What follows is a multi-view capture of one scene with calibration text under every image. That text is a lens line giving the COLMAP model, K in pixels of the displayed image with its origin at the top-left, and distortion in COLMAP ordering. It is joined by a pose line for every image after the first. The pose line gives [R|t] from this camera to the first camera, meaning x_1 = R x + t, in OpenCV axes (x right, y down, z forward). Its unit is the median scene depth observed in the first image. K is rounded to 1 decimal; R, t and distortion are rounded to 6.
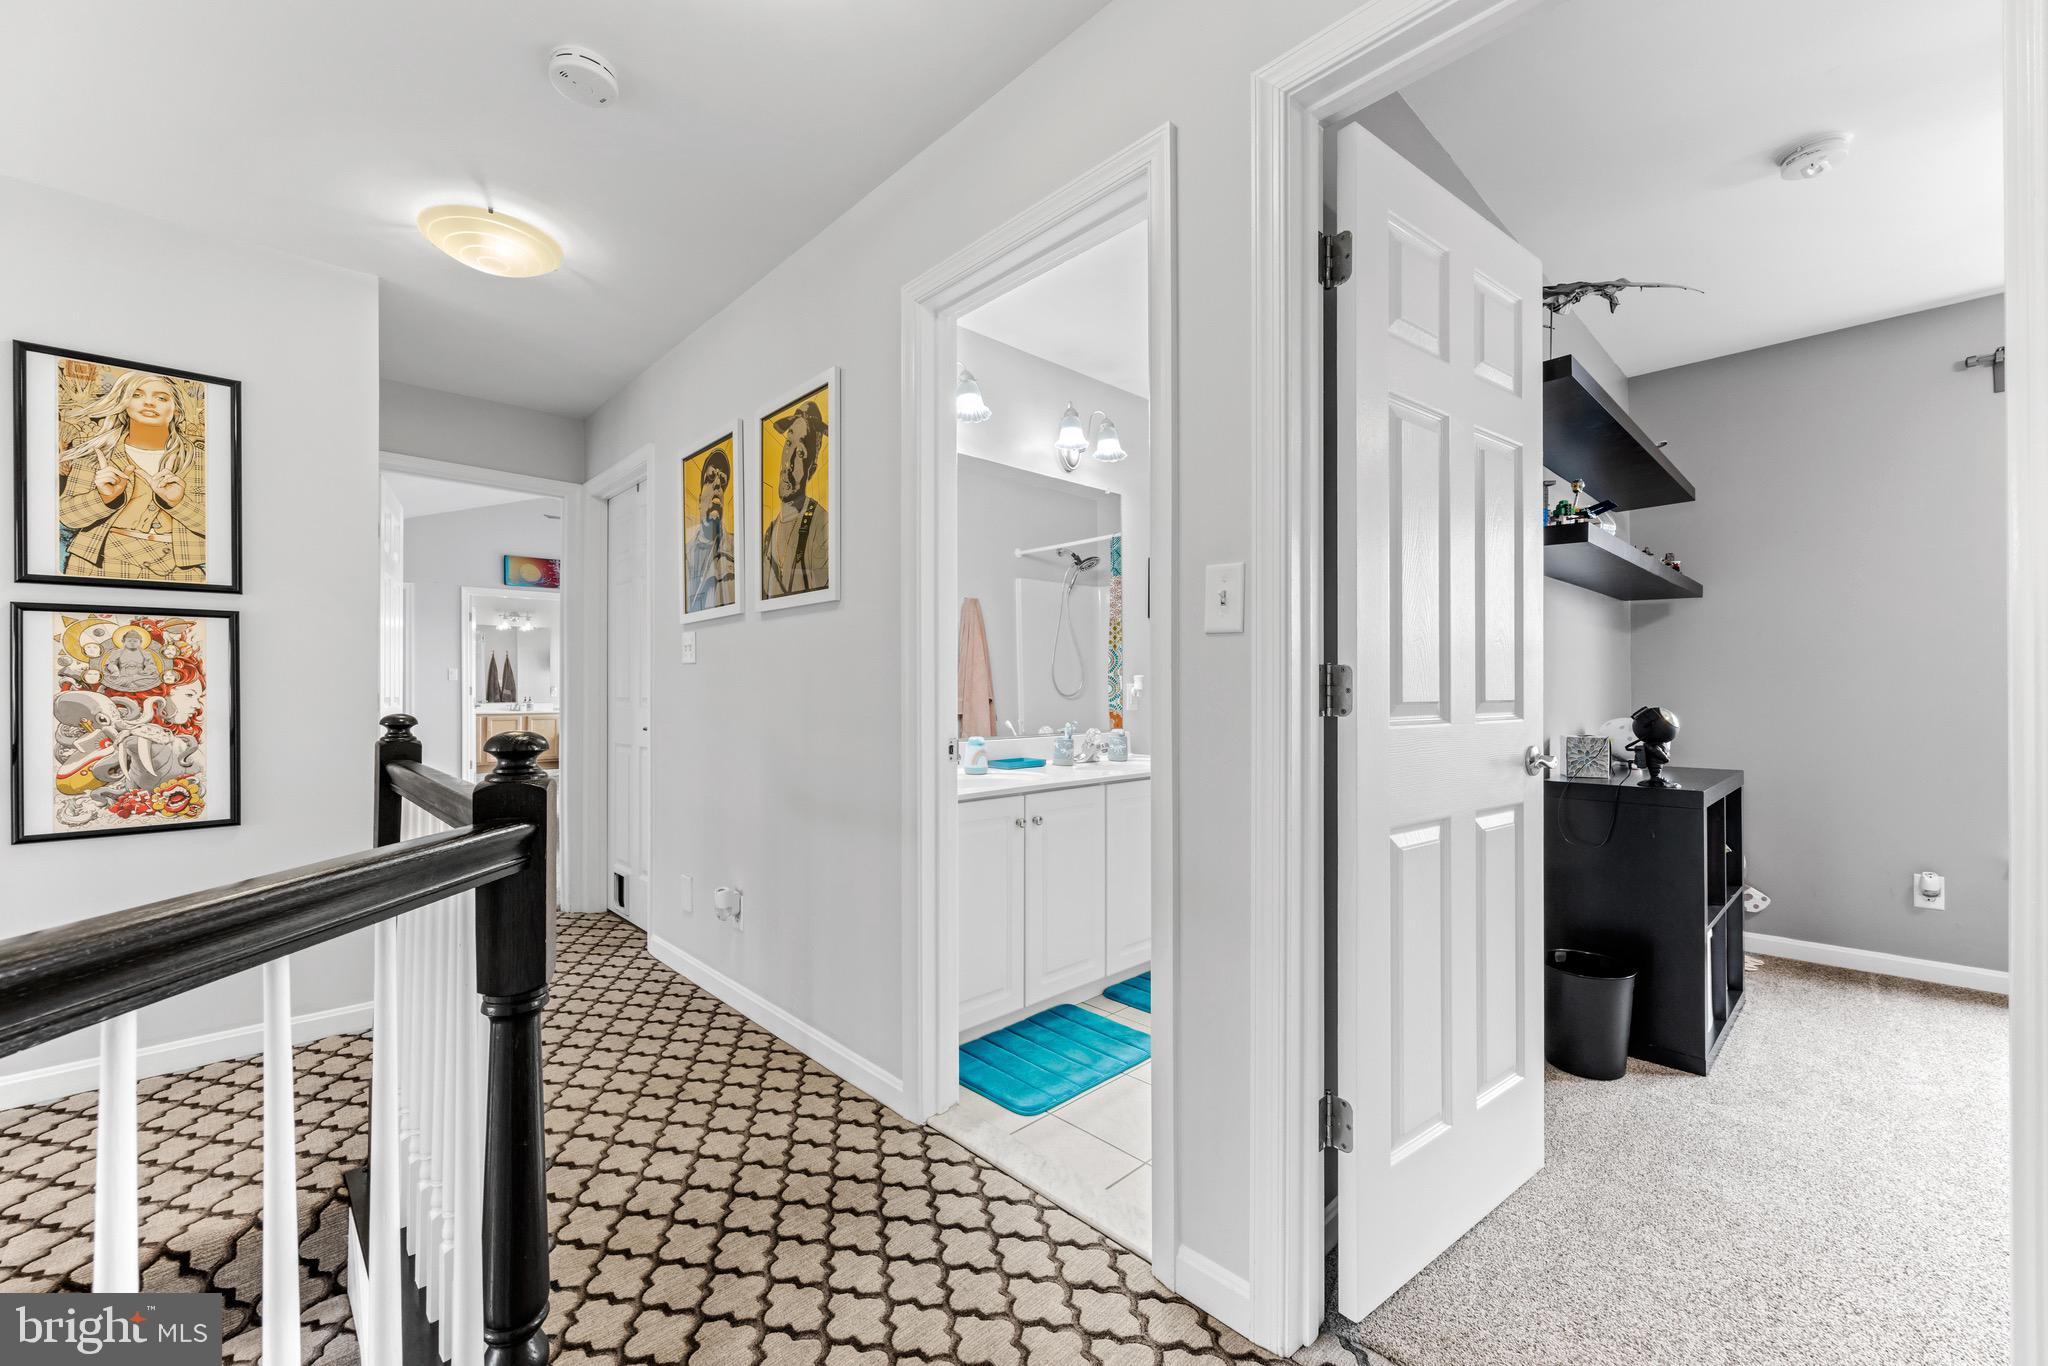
lens RADIAL K [[823.2, 0, 1011.8], [0, 823.2, 689.9], [0, 0, 1]] dist [-0.000372, -0.000204]
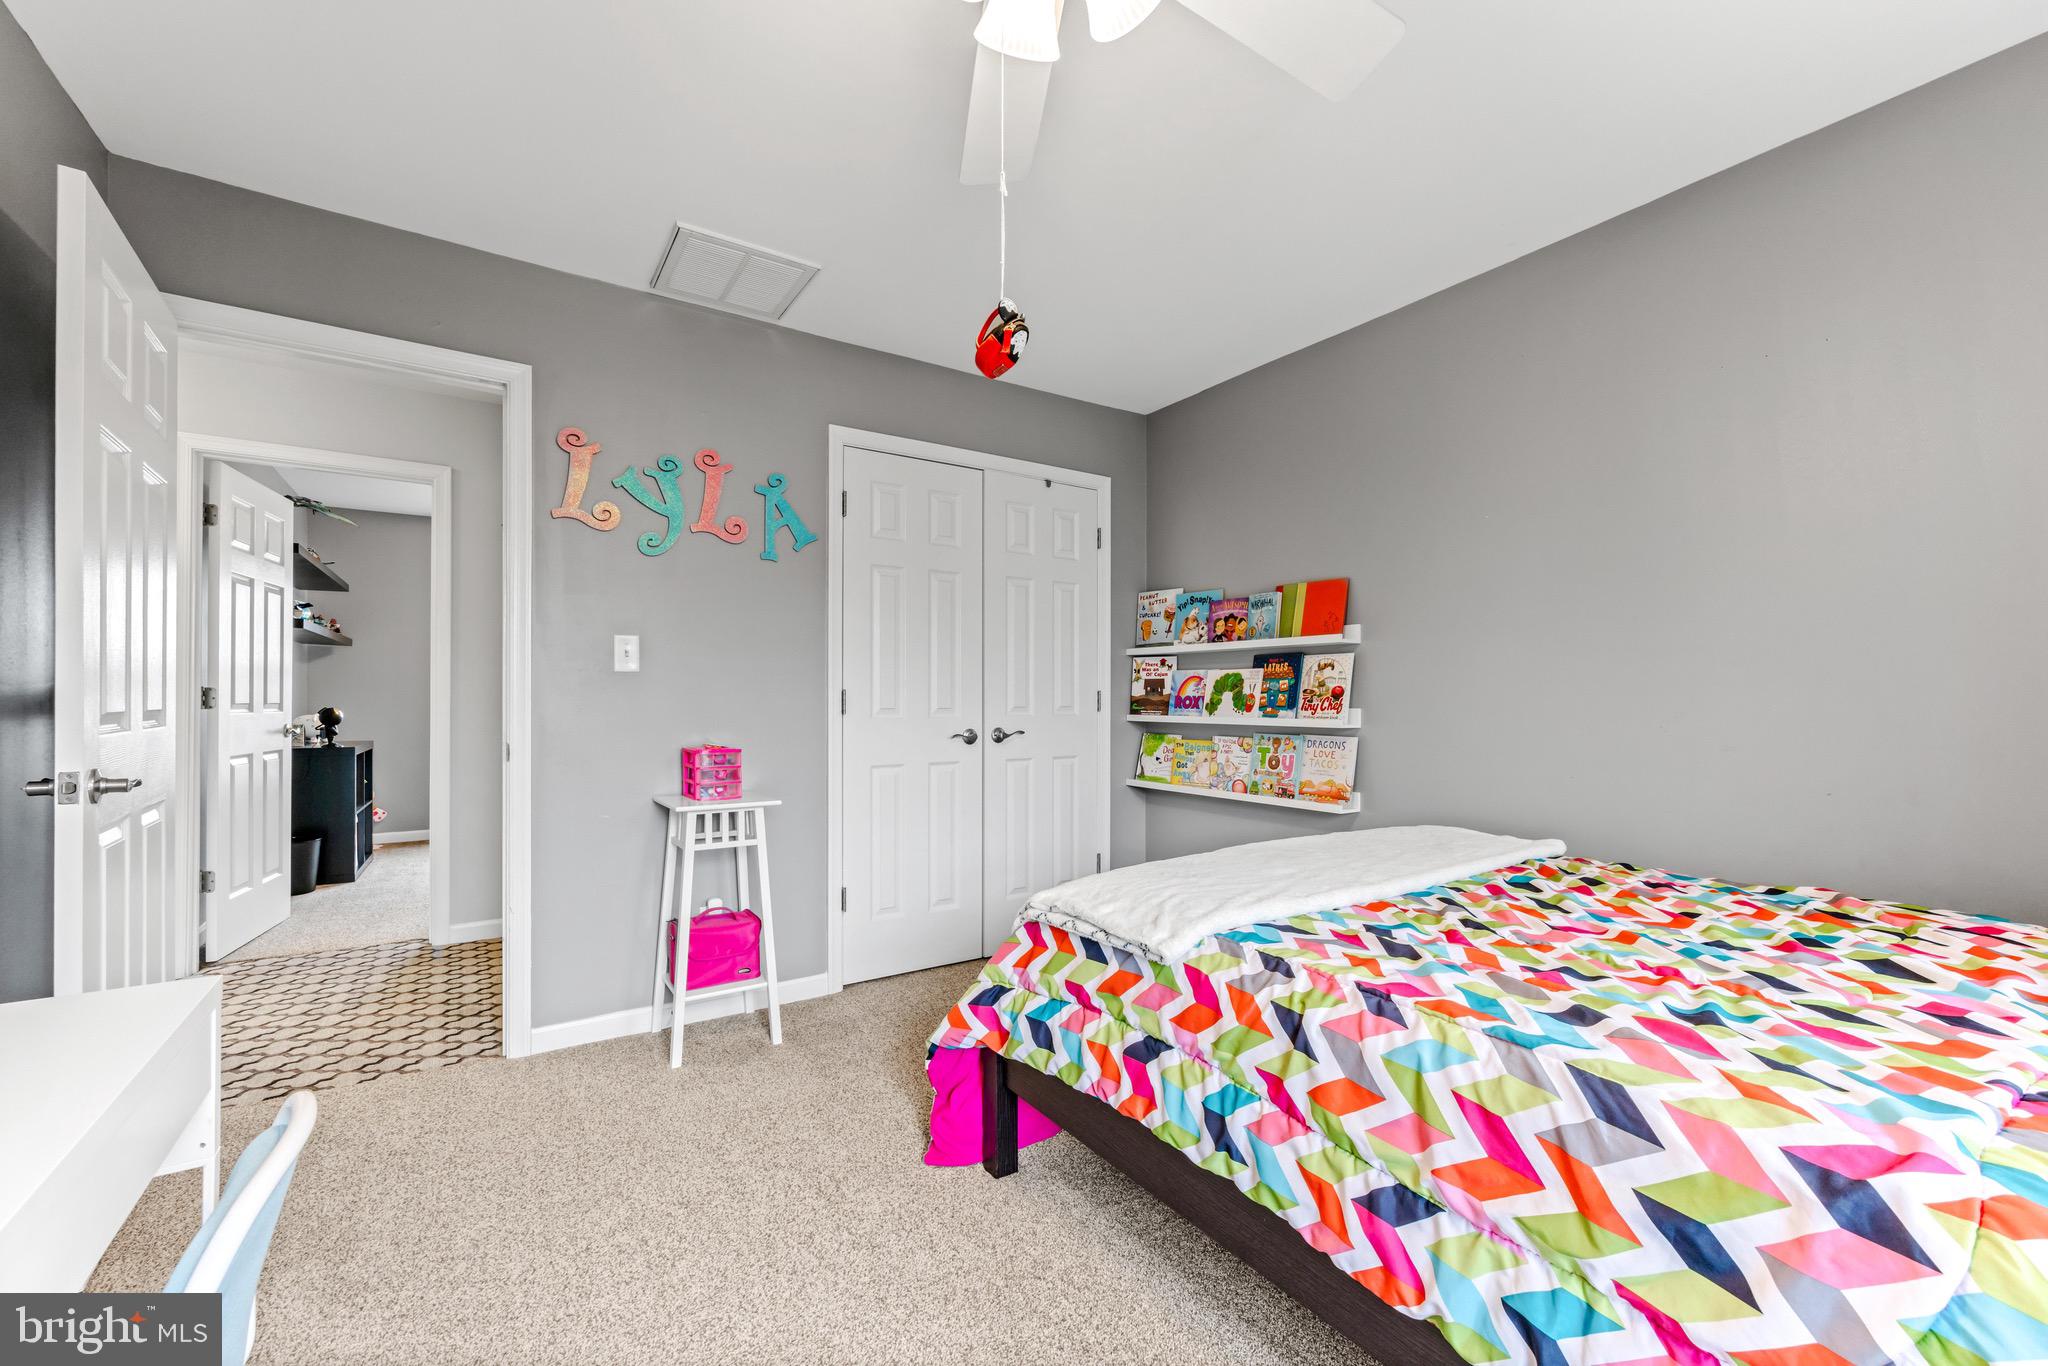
lens RADIAL K [[823.2, 0, 1011.8], [0, 823.2, 689.9], [0, 0, 1]] dist [-0.000372, -0.000204]
pose [[0.185556, 0.011690, 0.982564, -0.721146], [-0.000017, 0.999929, -0.011894, 0.001692], [-0.982634, 0.002191, 0.185544, -0.818514]]
